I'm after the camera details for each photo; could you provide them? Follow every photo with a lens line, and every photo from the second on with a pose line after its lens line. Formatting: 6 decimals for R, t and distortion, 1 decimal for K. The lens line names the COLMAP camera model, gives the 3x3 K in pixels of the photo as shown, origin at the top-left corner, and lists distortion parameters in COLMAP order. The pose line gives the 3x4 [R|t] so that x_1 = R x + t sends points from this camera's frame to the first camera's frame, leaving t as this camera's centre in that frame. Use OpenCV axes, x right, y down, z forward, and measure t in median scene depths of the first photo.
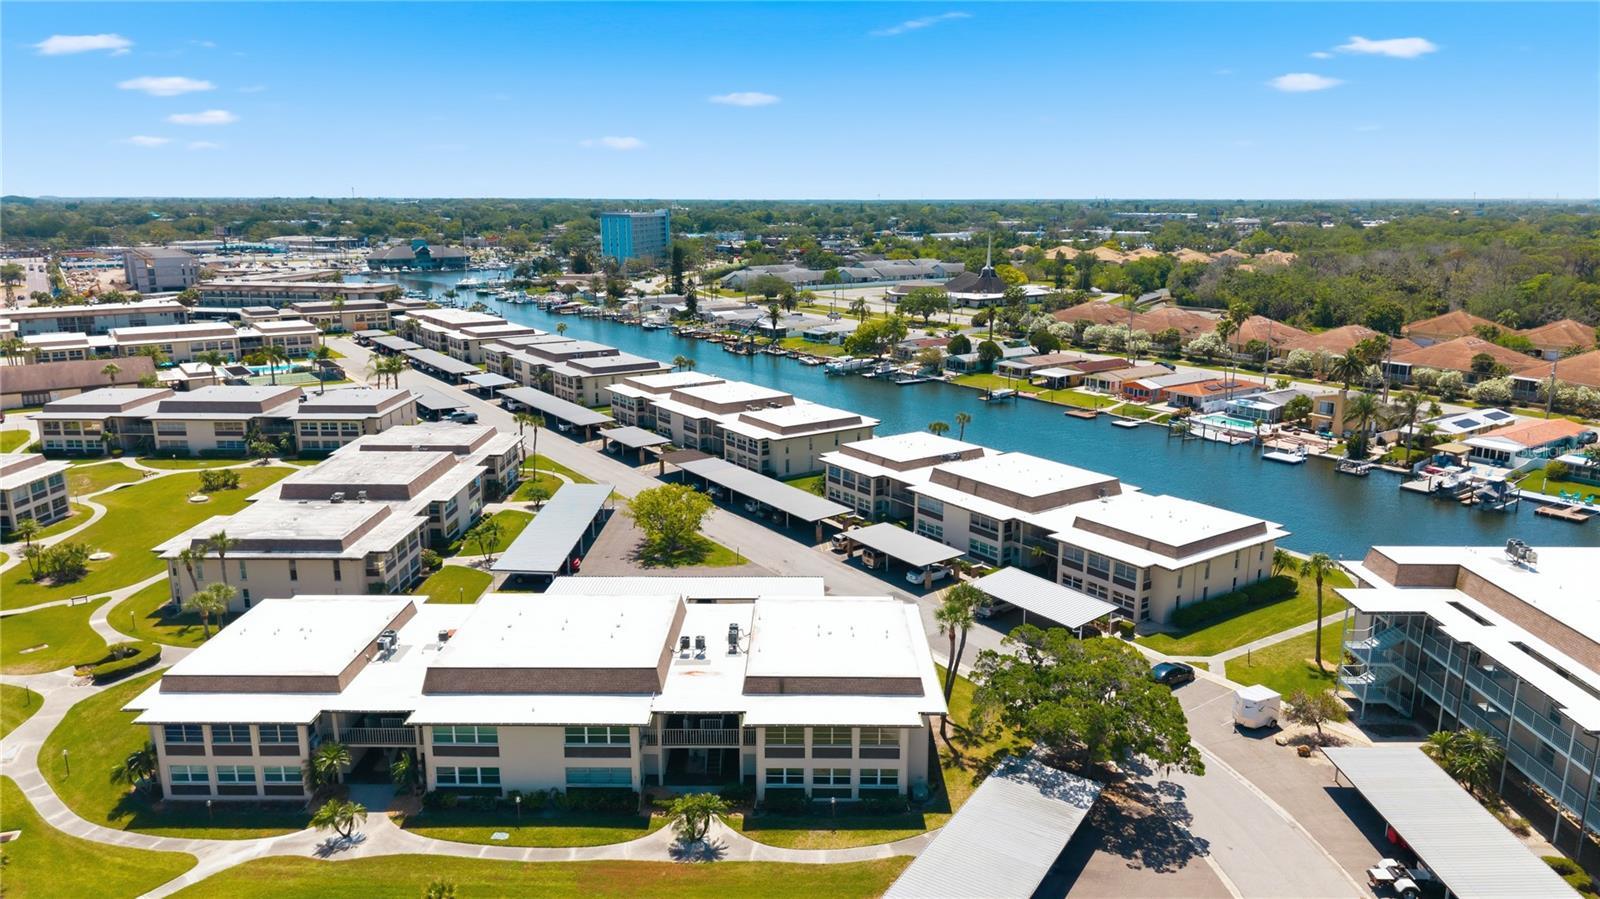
lens RADIAL K [[1091.0, 0, 800.0], [0, 1091.0, 449.5], [0, 0, 1]] dist [0.093235, -0.140930]
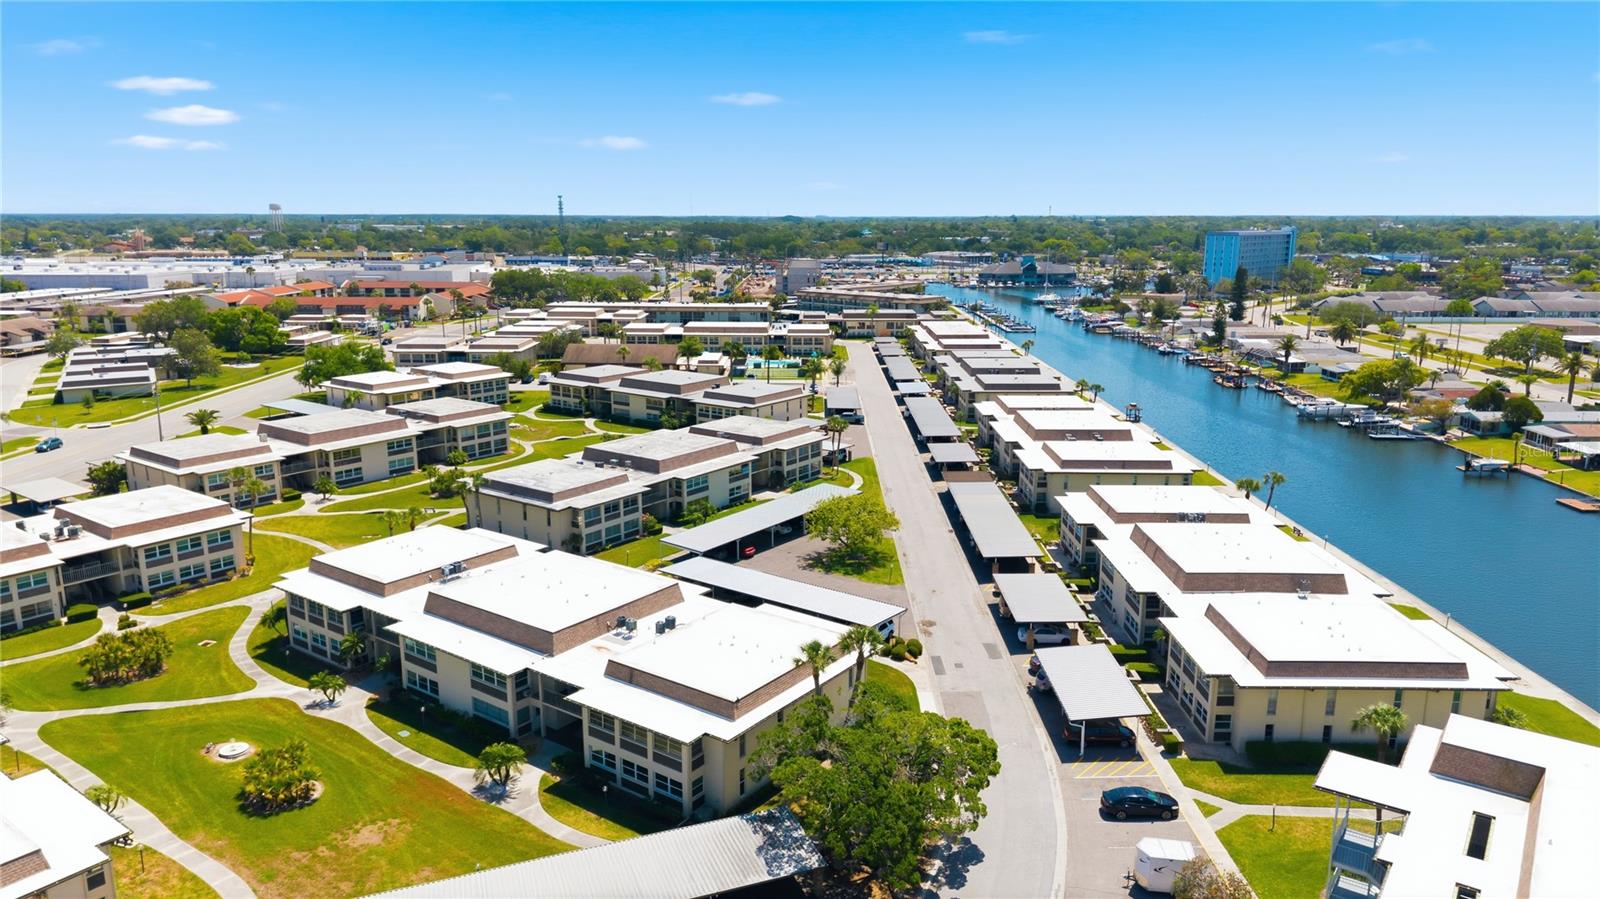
lens RADIAL K [[1091.0, 0, 800.0], [0, 1091.0, 449.5], [0, 0, 1]] dist [0.093235, -0.140930]
pose [[0.802260, 0.124650, -0.583816, 0.401890], [-0.133551, 0.990647, 0.027992, -0.029746], [0.581844, 0.055513, 0.811404, 0.127981]]
